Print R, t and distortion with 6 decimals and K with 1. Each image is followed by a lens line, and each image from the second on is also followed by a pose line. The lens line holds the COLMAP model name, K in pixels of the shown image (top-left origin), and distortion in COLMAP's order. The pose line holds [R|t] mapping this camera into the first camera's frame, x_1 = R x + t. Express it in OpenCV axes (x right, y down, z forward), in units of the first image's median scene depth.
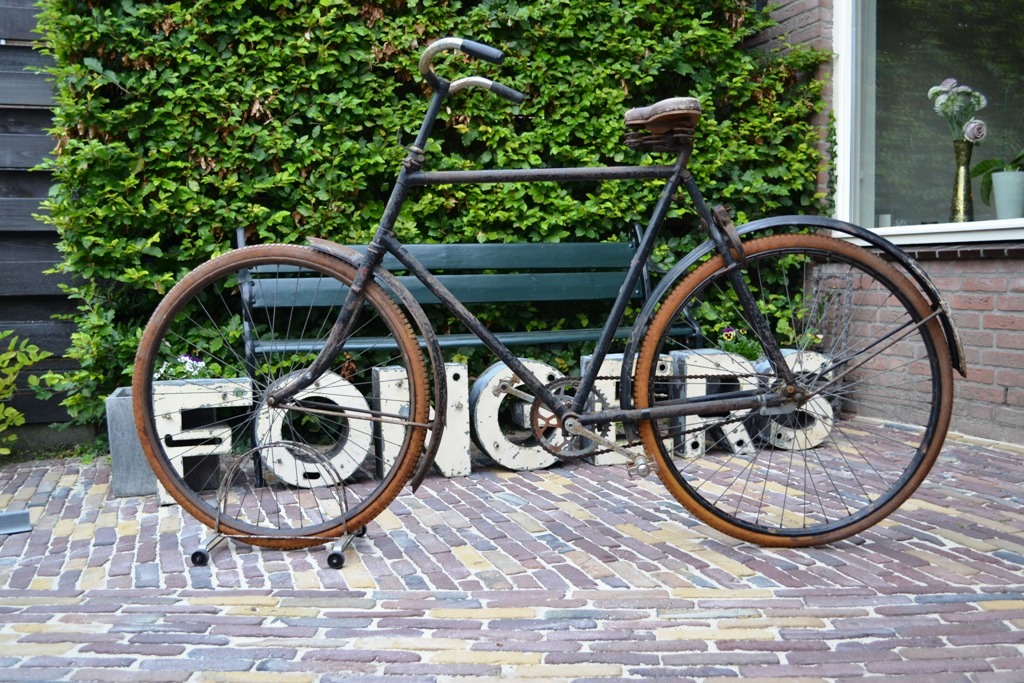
lens RADIAL K [[1047.5, 0, 512.2], [0, 1047.5, 339.3], [0, 0, 1]] dist [-0.049638, 0.000000]
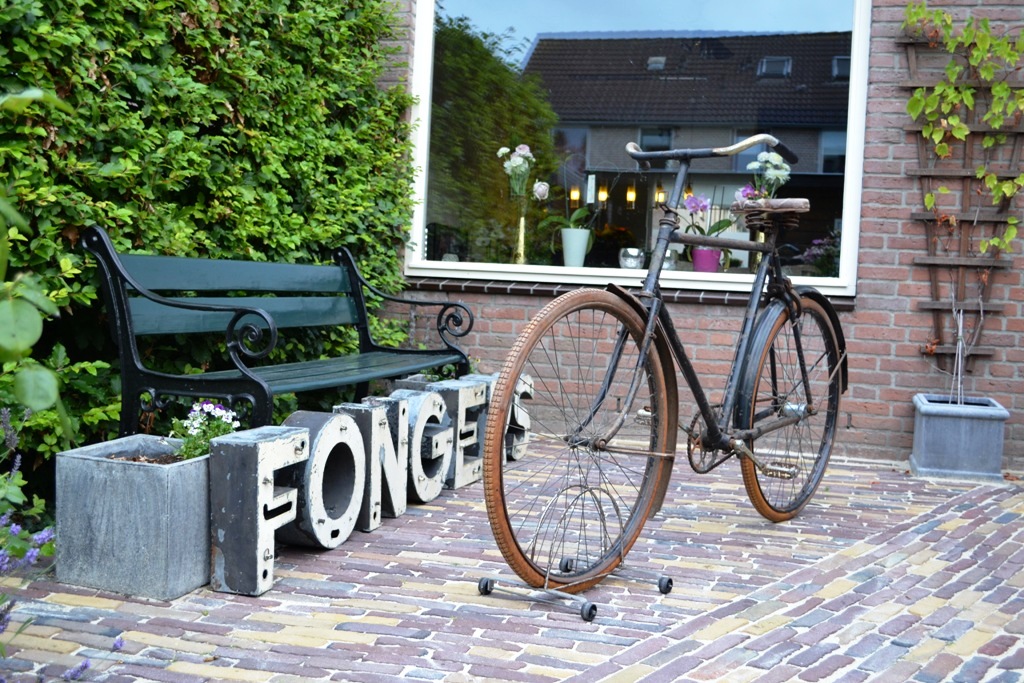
lens RADIAL K [[1159.8, 0, 512.1], [0, 1159.8, 343.3], [0, 0, 1]] dist [-0.048502, 0.000000]
pose [[0.530406, -0.002961, 0.847738, -0.960715], [-0.005308, 0.999963, 0.006813, -0.037719], [-0.847727, -0.008114, 0.530371, 0.370481]]
